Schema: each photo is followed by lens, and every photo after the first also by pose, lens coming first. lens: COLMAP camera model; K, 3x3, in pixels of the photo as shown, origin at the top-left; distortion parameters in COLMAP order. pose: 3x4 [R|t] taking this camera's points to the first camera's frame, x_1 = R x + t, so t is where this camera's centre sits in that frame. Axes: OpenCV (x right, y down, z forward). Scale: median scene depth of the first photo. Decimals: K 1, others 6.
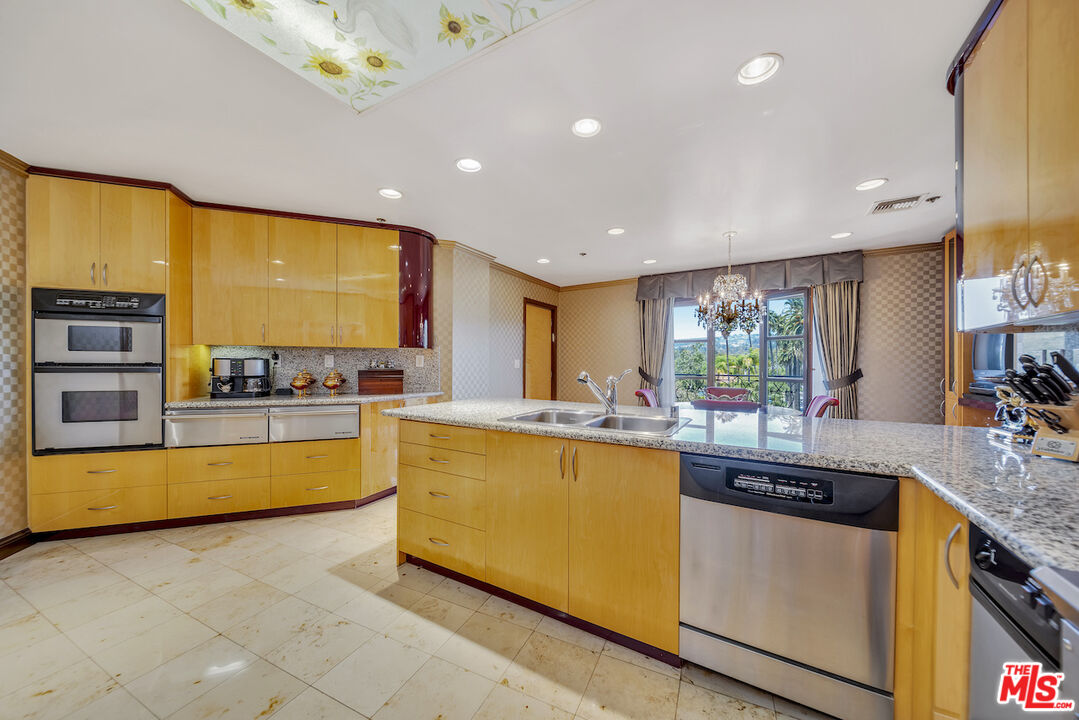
lens RADIAL K [[386.8, 0, 535.6], [0, 386.8, 365.6], [0, 0, 1]] dist [-0.005502, -0.000001]
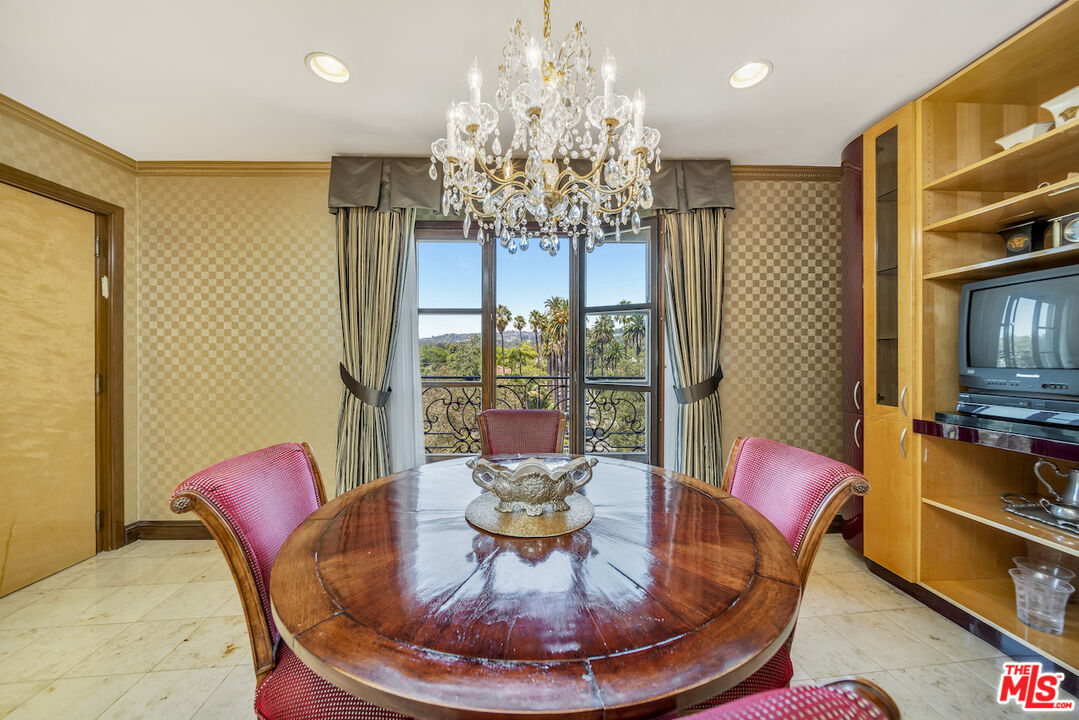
lens RADIAL K [[386.8, 0, 538.0], [0, 386.8, 358.8], [0, 0, 1]] dist [-0.005502, -0.000001]
pose [[0.850860, -0.004167, 0.525375, 0.229725], [0.004666, 0.999989, 0.000375, -0.001998], [-0.525371, 0.002133, 0.850871, 0.506022]]
